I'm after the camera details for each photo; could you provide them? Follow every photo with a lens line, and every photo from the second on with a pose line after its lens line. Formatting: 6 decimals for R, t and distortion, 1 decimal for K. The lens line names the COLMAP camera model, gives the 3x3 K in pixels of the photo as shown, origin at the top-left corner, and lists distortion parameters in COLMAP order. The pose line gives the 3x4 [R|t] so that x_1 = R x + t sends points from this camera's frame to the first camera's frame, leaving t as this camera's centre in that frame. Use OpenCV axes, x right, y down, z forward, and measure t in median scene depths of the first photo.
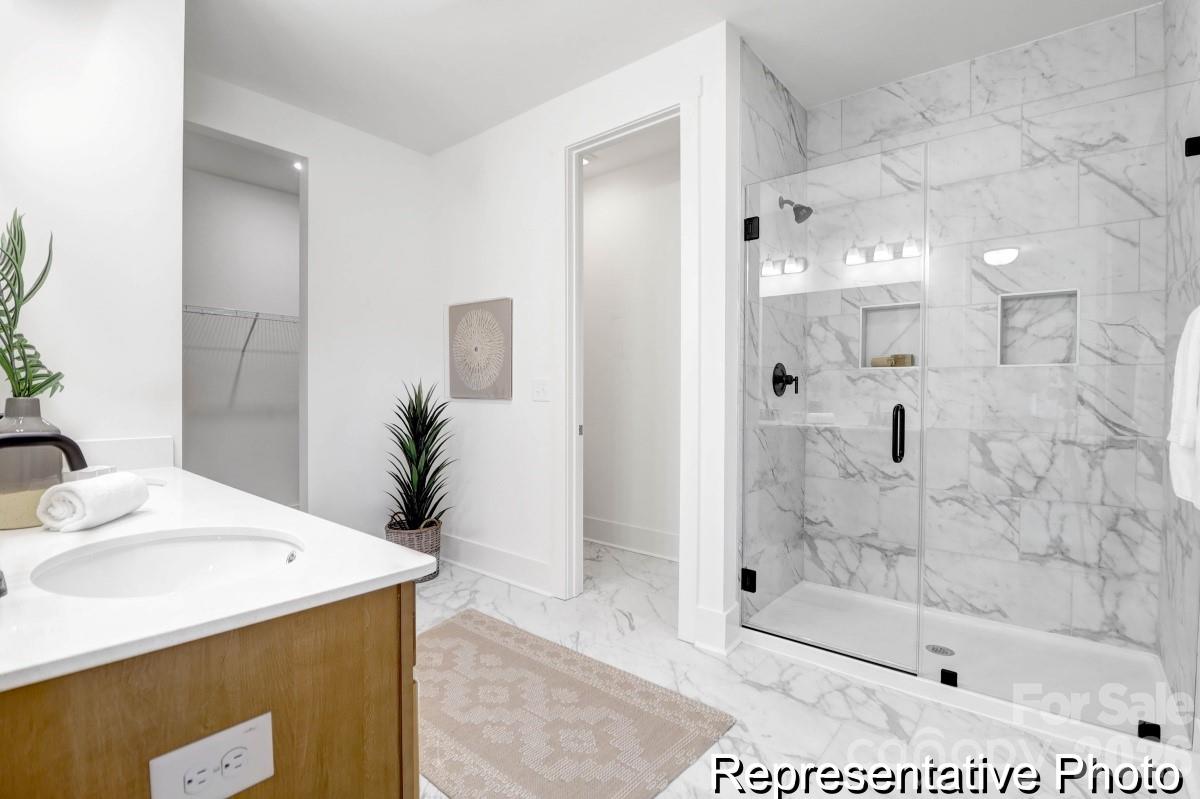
lens RADIAL K [[564.9, 0, 600.0], [0, 564.9, 399.5], [0, 0, 1]] dist [-0.011358, -0.000504]
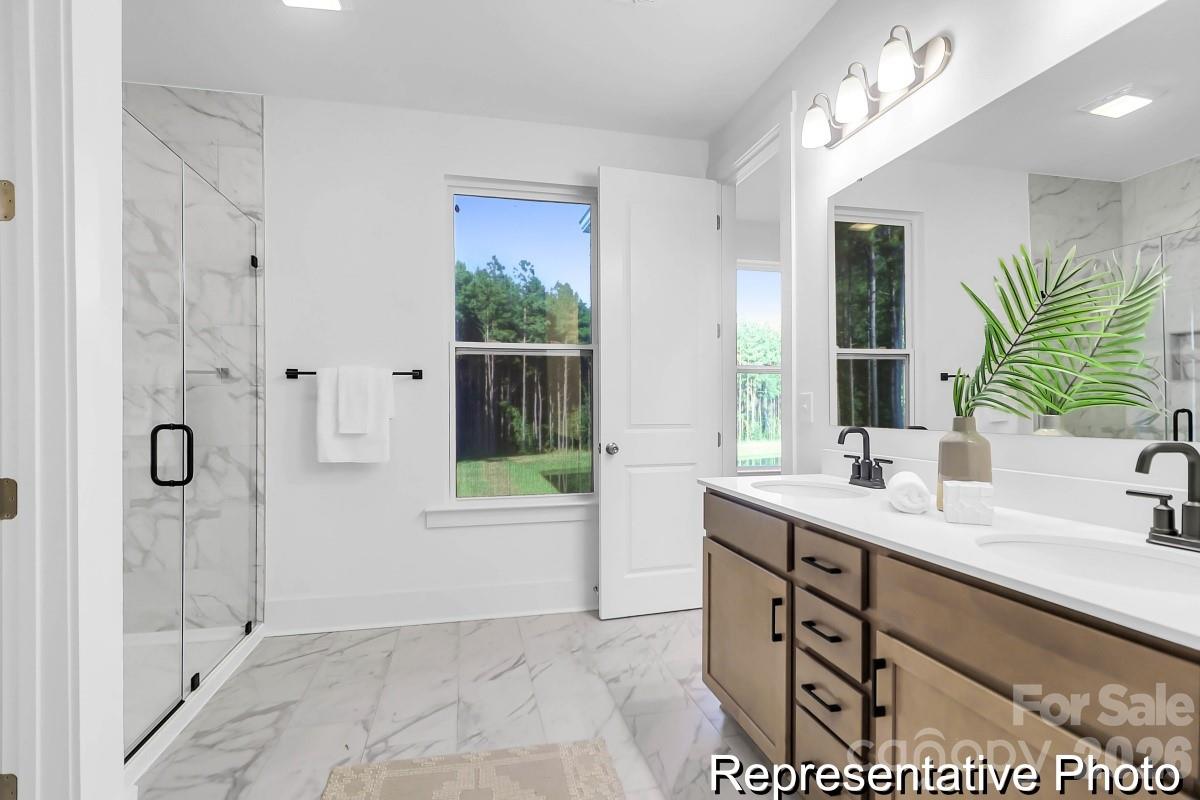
lens RADIAL K [[564.9, 0, 600.0], [0, 564.9, 400.0], [0, 0, 1]] dist [-0.011358, -0.000504]
pose [[-0.797235, 0.007864, 0.603617, -0.619018], [0.008258, 0.999964, -0.002121, -0.021778], [-0.603612, 0.003294, -0.797271, 1.379700]]
